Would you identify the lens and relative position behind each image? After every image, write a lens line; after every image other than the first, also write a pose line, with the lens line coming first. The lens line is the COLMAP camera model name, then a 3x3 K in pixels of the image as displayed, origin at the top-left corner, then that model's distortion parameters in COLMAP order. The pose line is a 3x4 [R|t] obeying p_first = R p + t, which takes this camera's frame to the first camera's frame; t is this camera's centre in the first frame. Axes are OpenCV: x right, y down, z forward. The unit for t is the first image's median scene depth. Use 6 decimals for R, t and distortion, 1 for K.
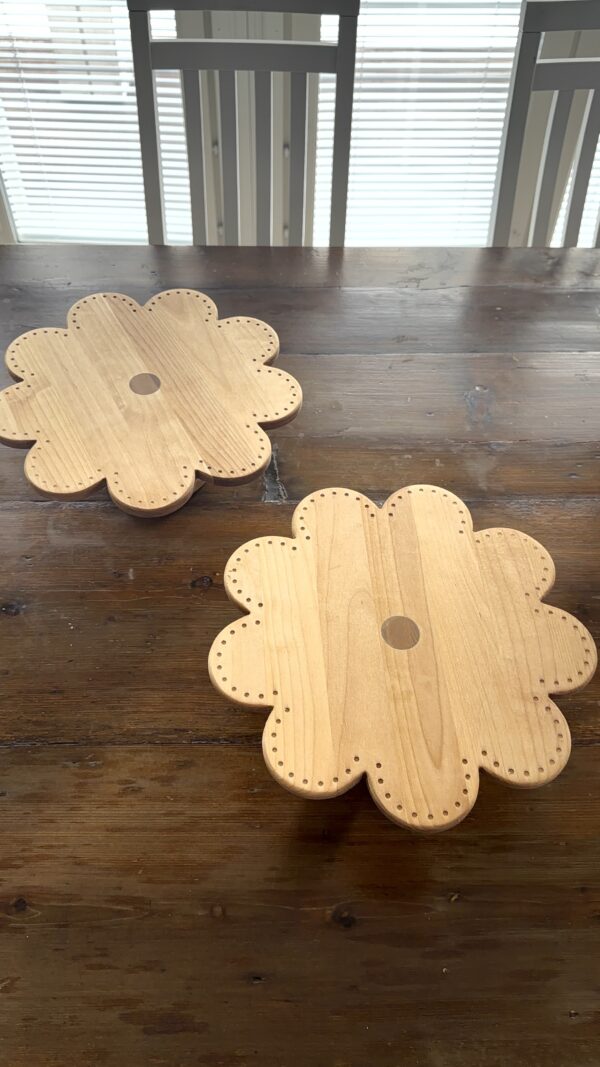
lens RADIAL K [[846.0, 0, 300.0], [0, 846.0, 533.5], [0, 0, 1]] dist [0.140897, -0.178361]
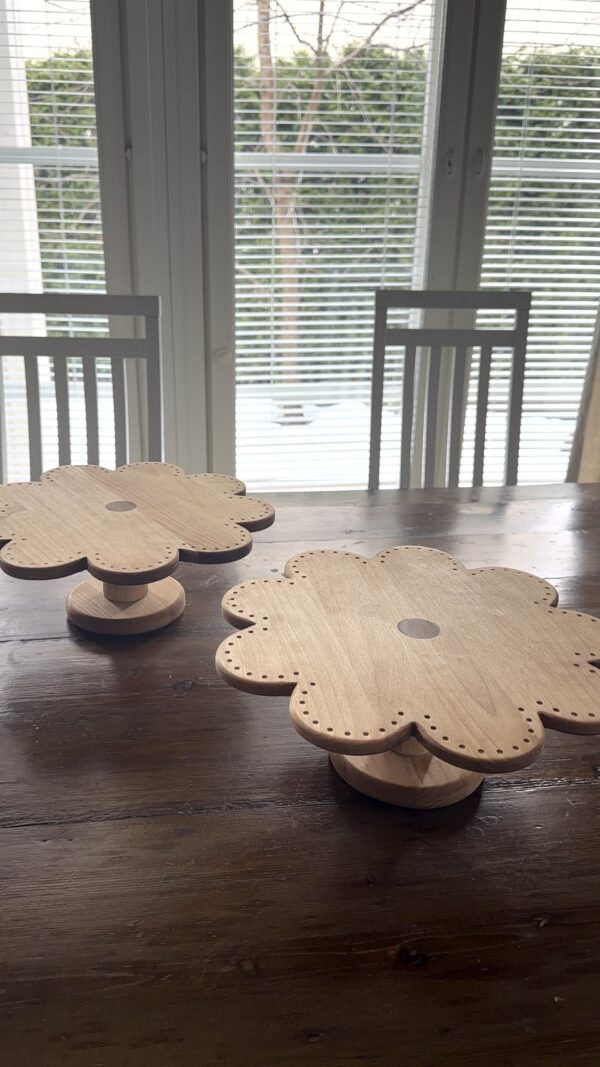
lens RADIAL K [[846.0, 0, 300.0], [0, 846.0, 533.5], [0, 0, 1]] dist [0.140897, -0.178361]
pose [[0.991058, -0.046671, 0.125006, -0.123194], [0.103338, 0.861132, -0.497768, 0.479776], [-0.084415, 0.506234, 0.858255, 0.155353]]
